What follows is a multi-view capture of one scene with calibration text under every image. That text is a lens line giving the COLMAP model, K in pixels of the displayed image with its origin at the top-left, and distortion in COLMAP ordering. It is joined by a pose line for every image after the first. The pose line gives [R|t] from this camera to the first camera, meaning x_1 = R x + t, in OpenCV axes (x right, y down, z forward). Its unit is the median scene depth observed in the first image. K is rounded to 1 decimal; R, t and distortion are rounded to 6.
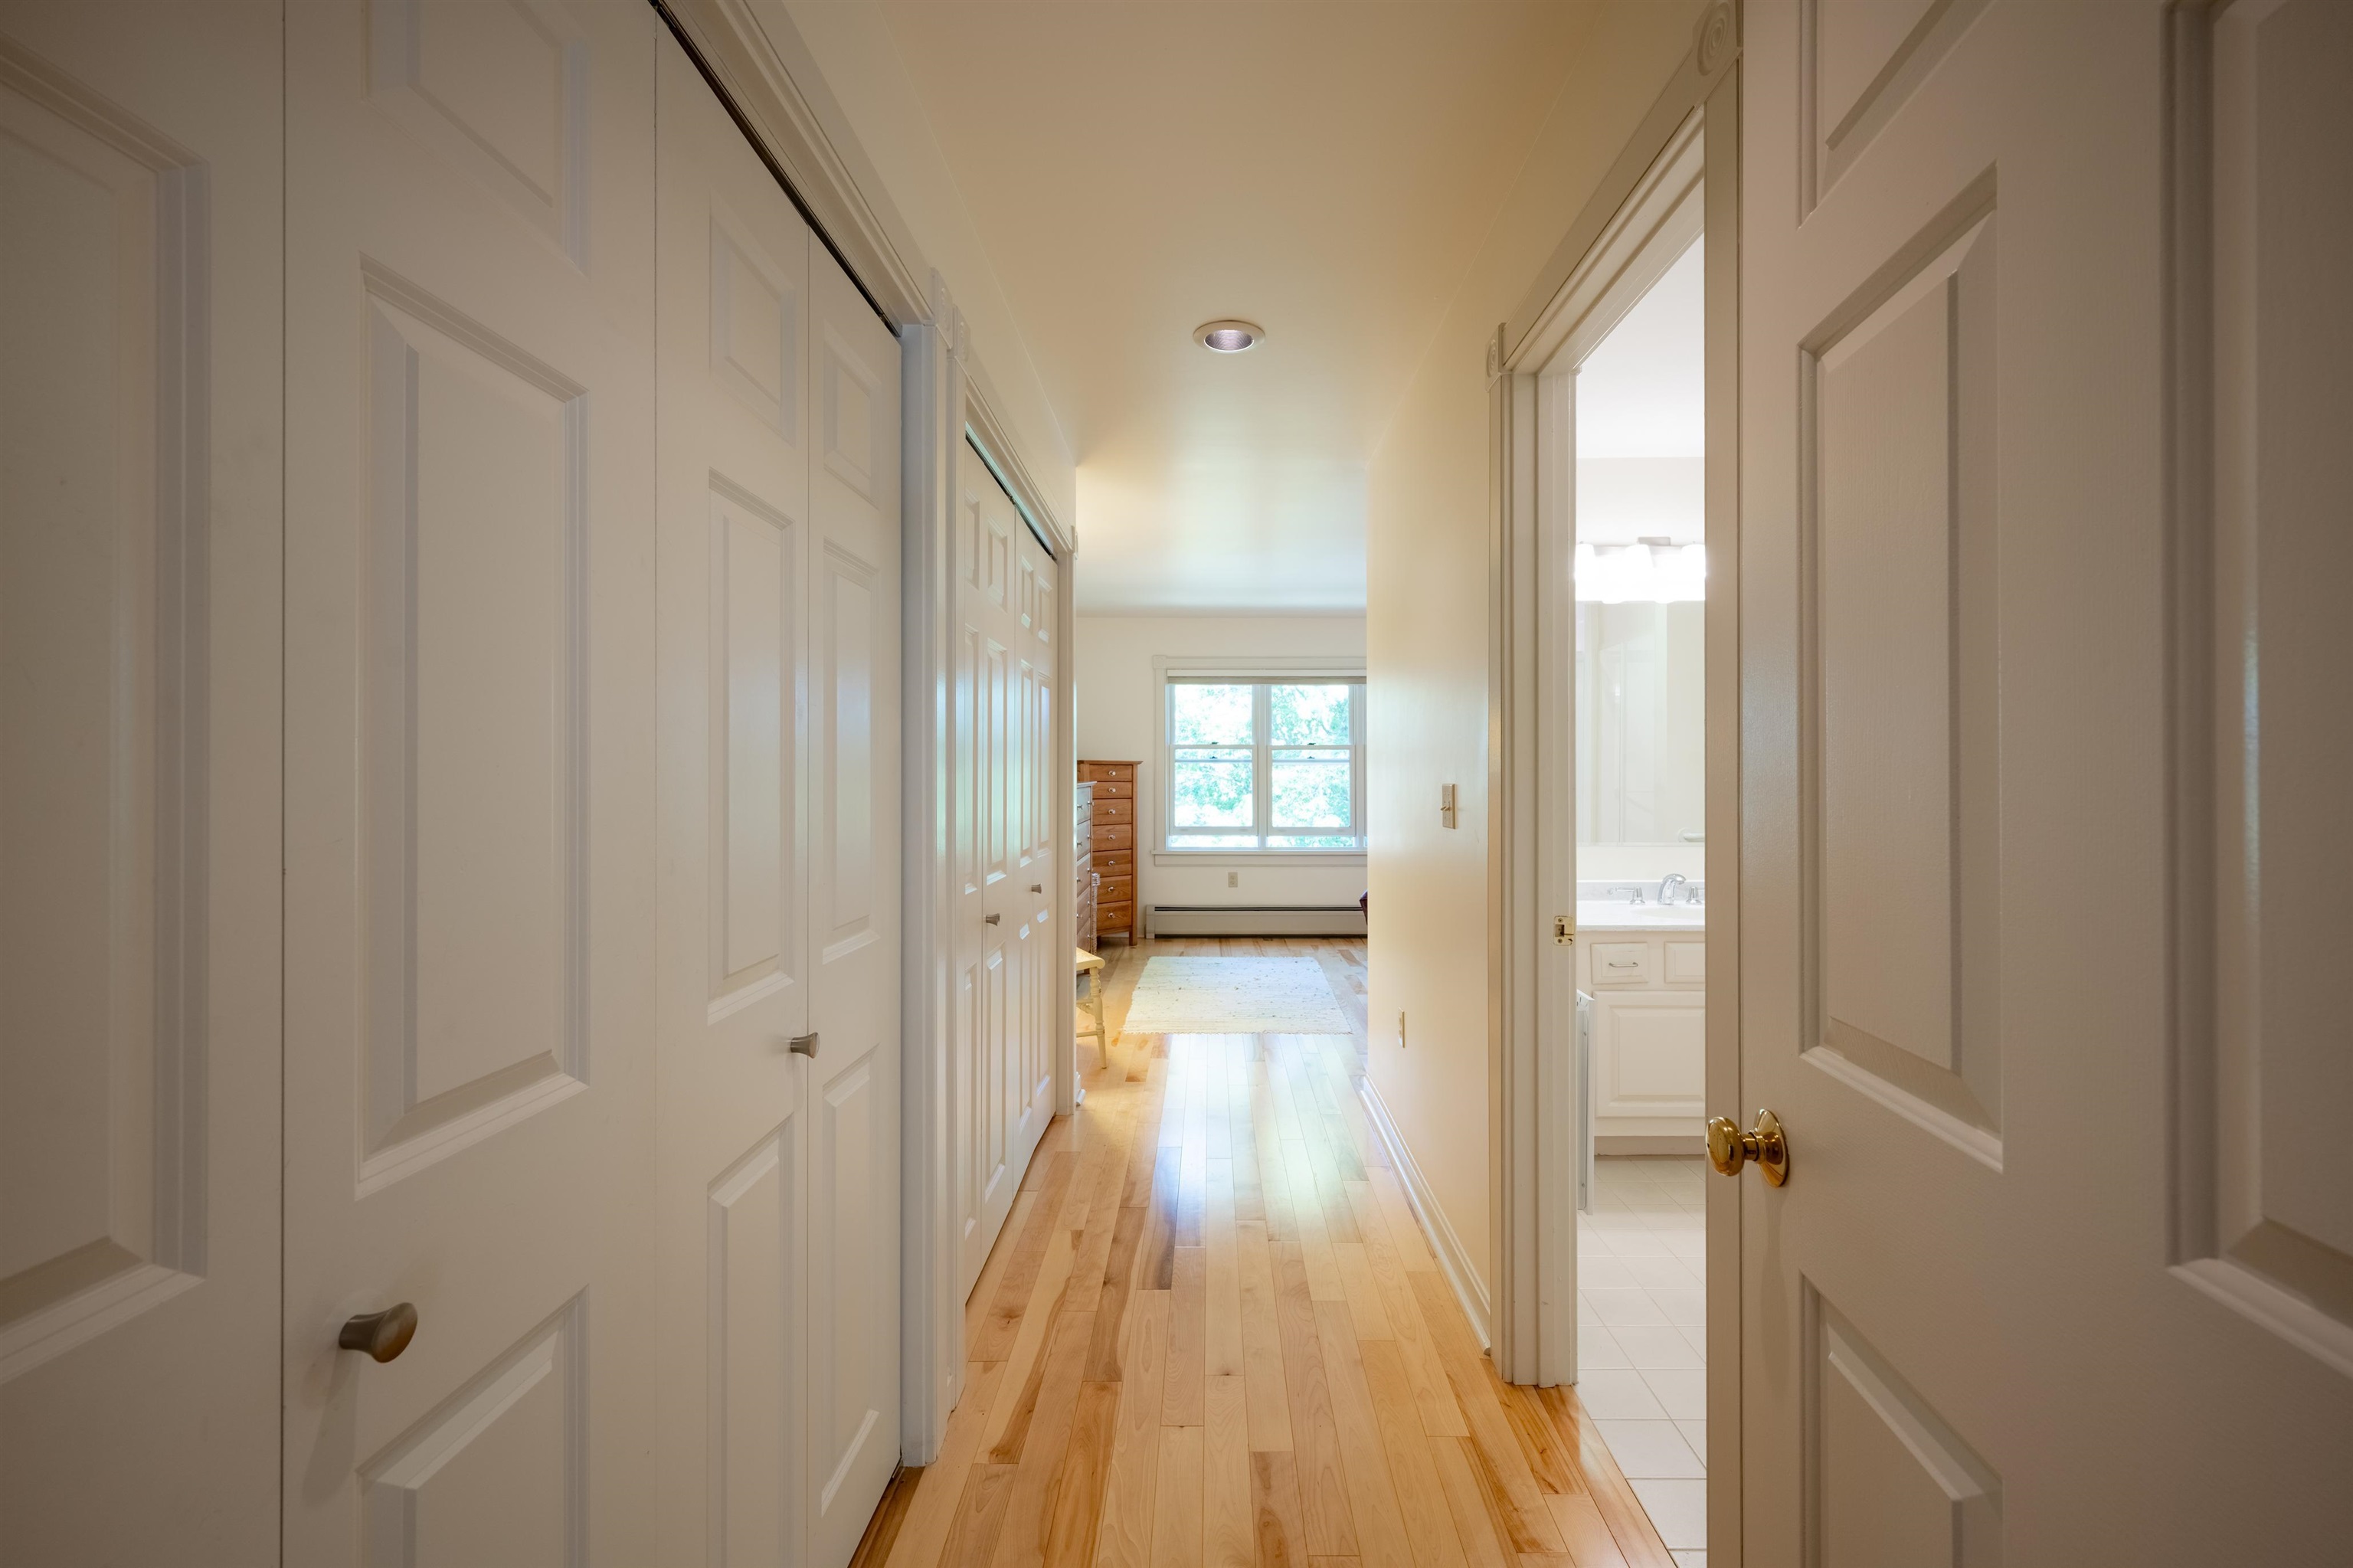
lens RADIAL K [[925.1, 0, 1195.8], [0, 925.1, 774.7], [0, 0, 1]] dist [-0.000844, -0.000294]
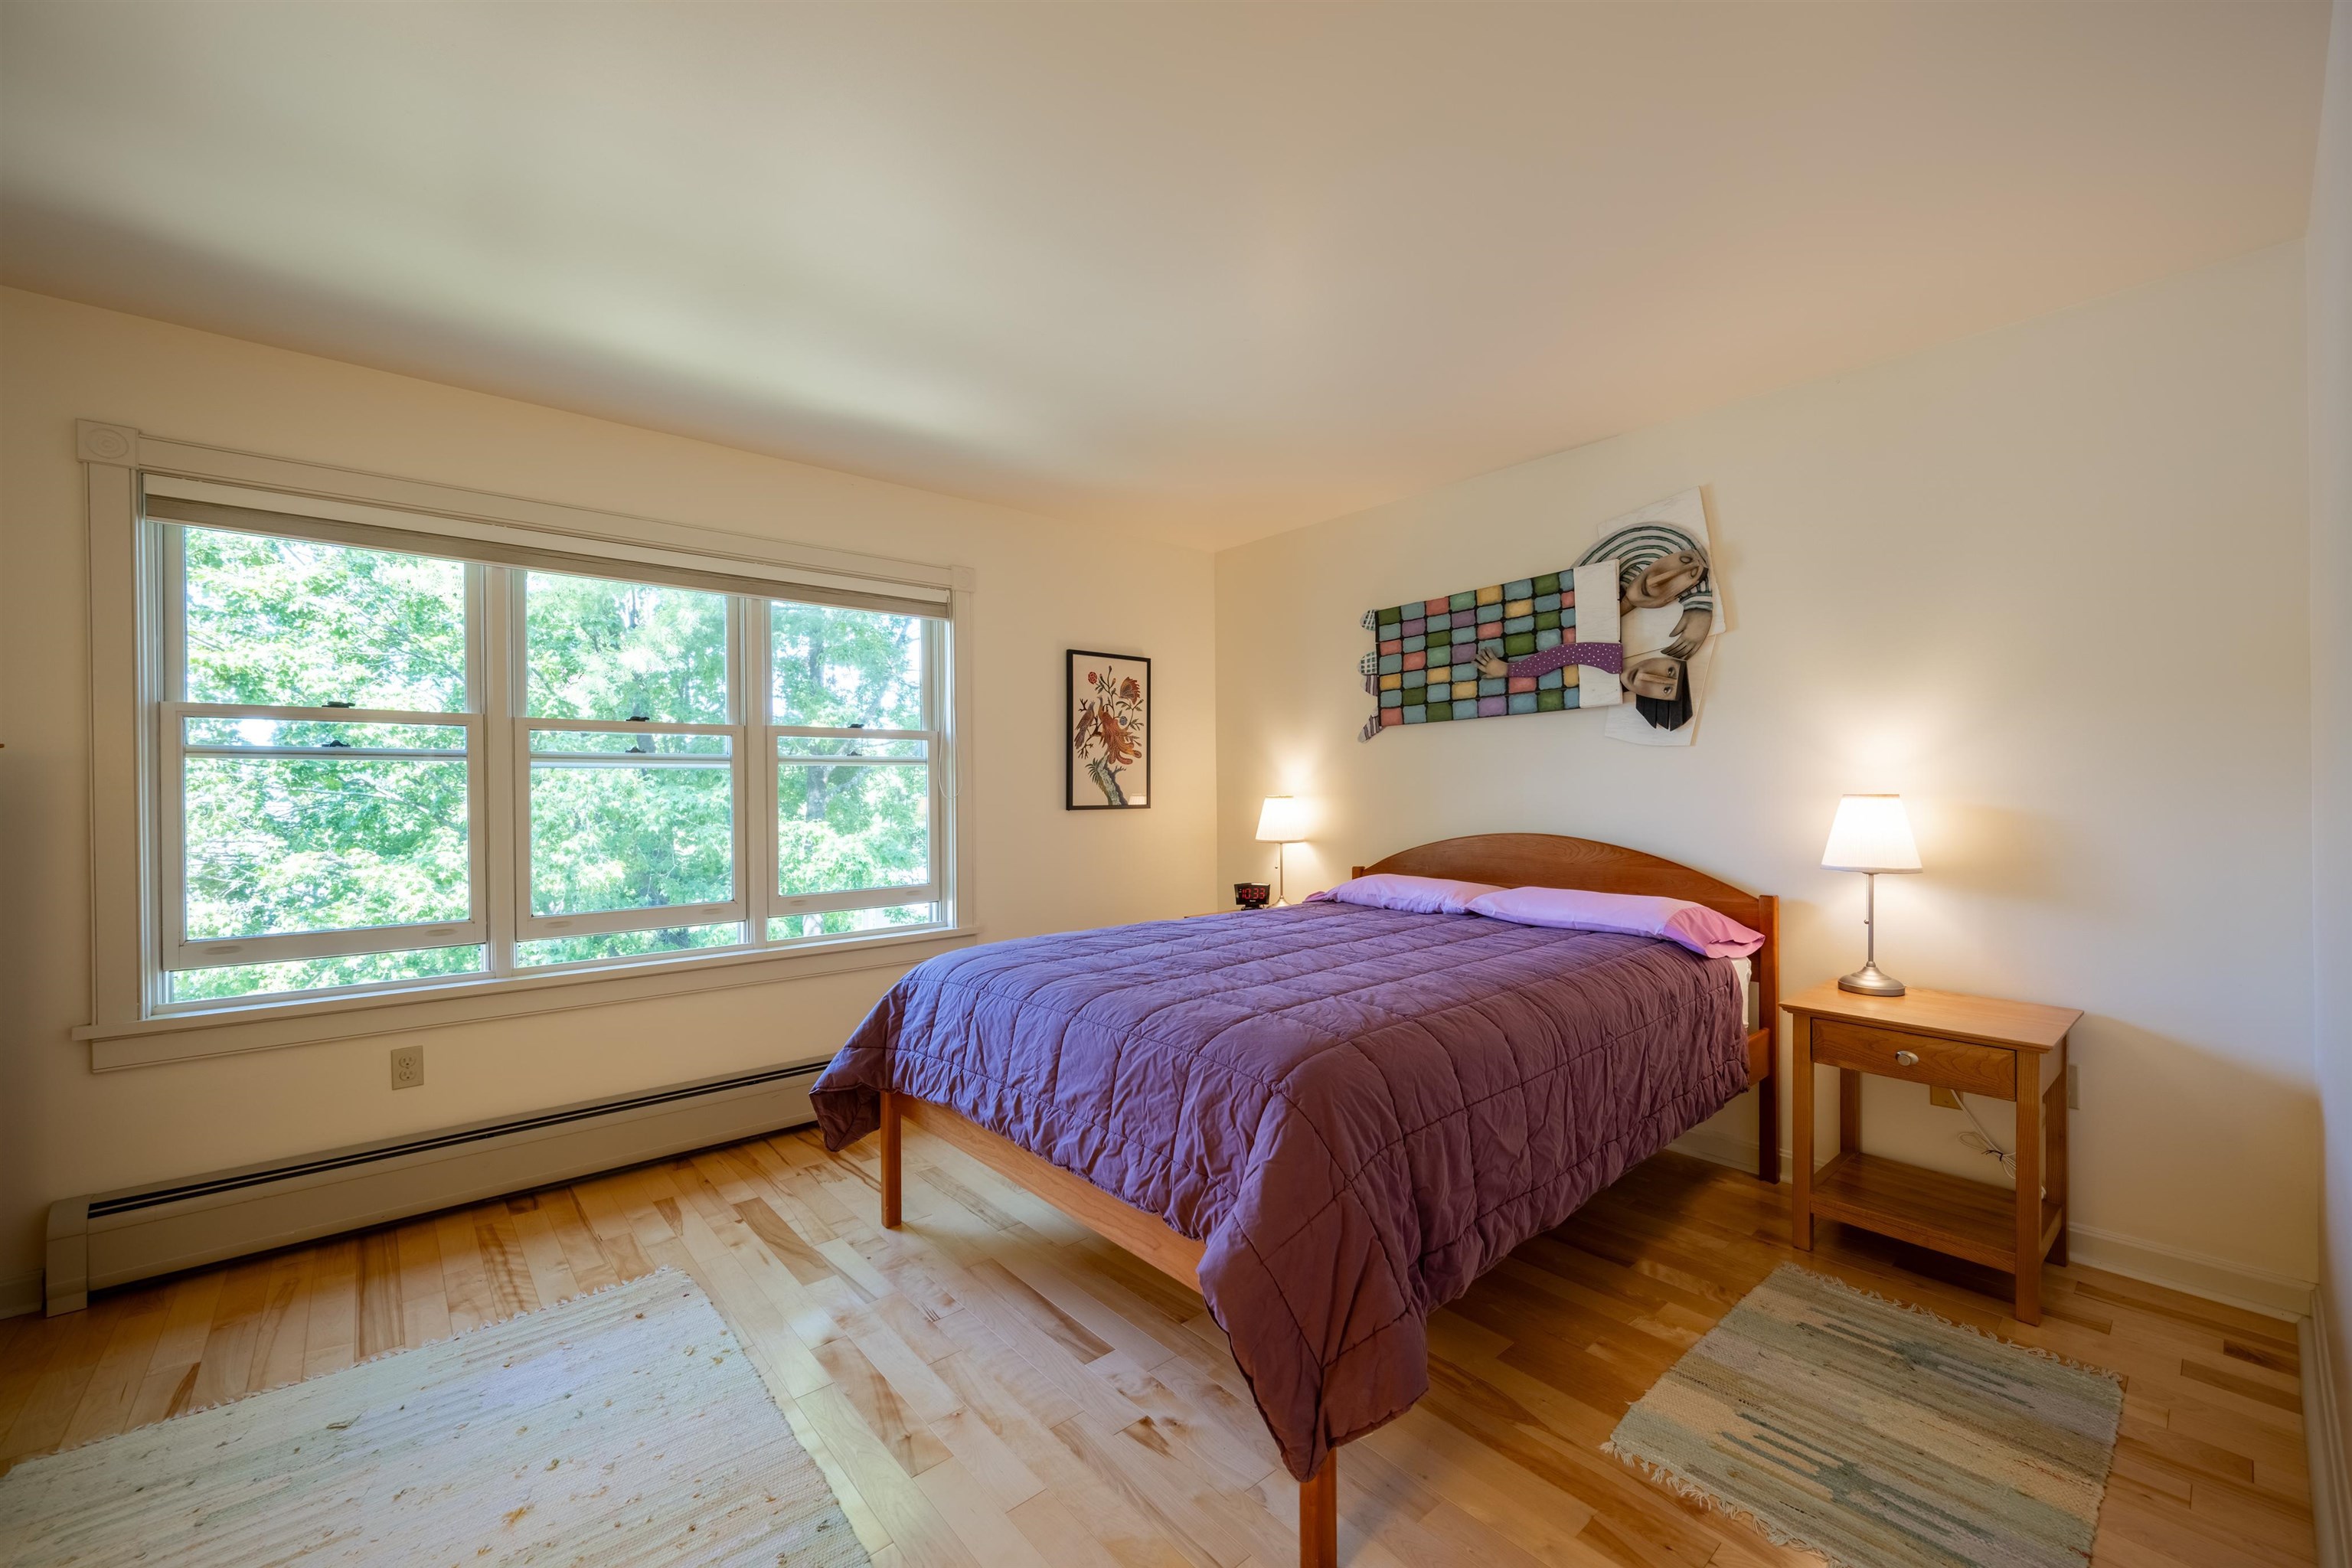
lens RADIAL K [[924.7, 0, 1178.1], [0, 924.7, 795.5], [0, 0, 1]] dist [-0.000844, -0.000294]
pose [[0.744789, -0.007551, 0.667257, 0.023979], [0.006516, 0.999971, 0.004043, 0.002782], [-0.667268, 0.001336, 0.744816, 0.507193]]
